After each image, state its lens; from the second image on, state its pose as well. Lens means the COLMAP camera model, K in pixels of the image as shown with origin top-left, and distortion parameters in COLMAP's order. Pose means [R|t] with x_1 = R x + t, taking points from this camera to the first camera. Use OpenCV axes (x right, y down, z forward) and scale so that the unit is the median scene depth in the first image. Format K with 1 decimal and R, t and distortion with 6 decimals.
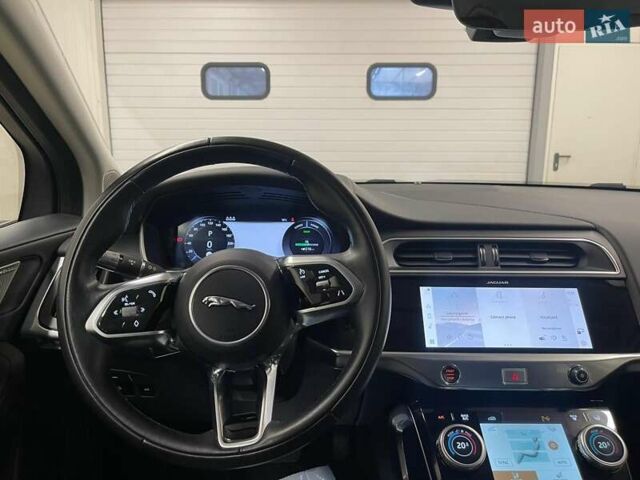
lens RADIAL K [[496.1, 0, 307.9], [0, 496.1, 238.1], [0, 0, 1]] dist [0.041569, -0.045532]
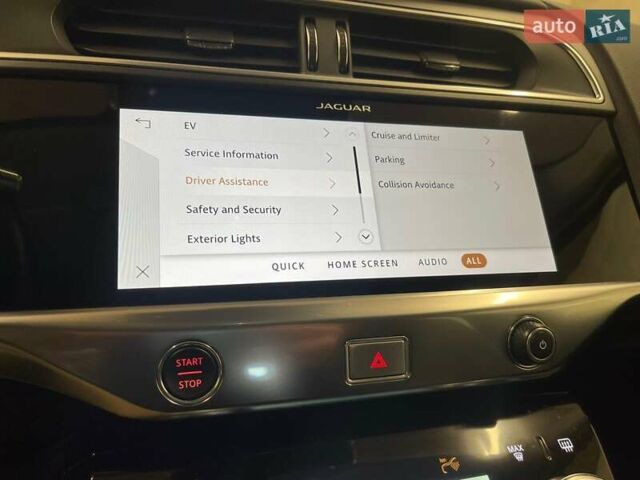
lens RADIAL K [[496.1, 0, 323.6], [0, 496.1, 236.9], [0, 0, 1]] dist [0.041569, -0.045532]
pose [[0.953494, -0.020690, 0.300701, 0.271698], [-0.029034, 0.986698, 0.159953, 0.135320], [-0.300011, -0.161245, 0.940209, 0.690171]]
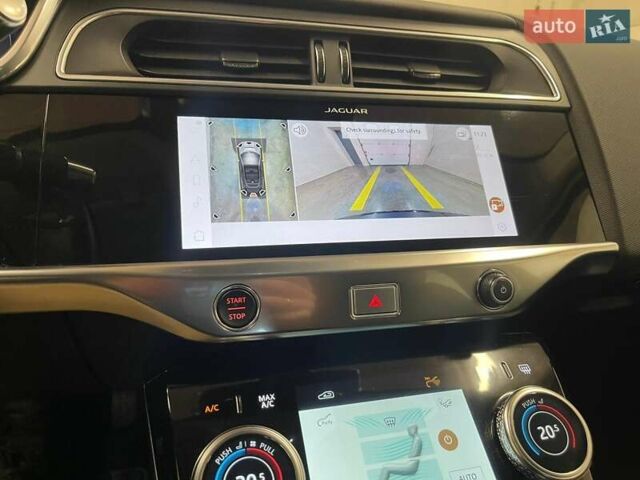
lens RADIAL K [[496.1, 0, 320.2], [0, 496.1, 243.7], [0, 0, 1]] dist [0.041569, -0.045532]
pose [[0.960594, -0.042102, 0.274748, 0.237633], [-0.004048, 0.986238, 0.165282, 0.146478], [-0.277925, -0.159881, 0.947204, 0.579610]]
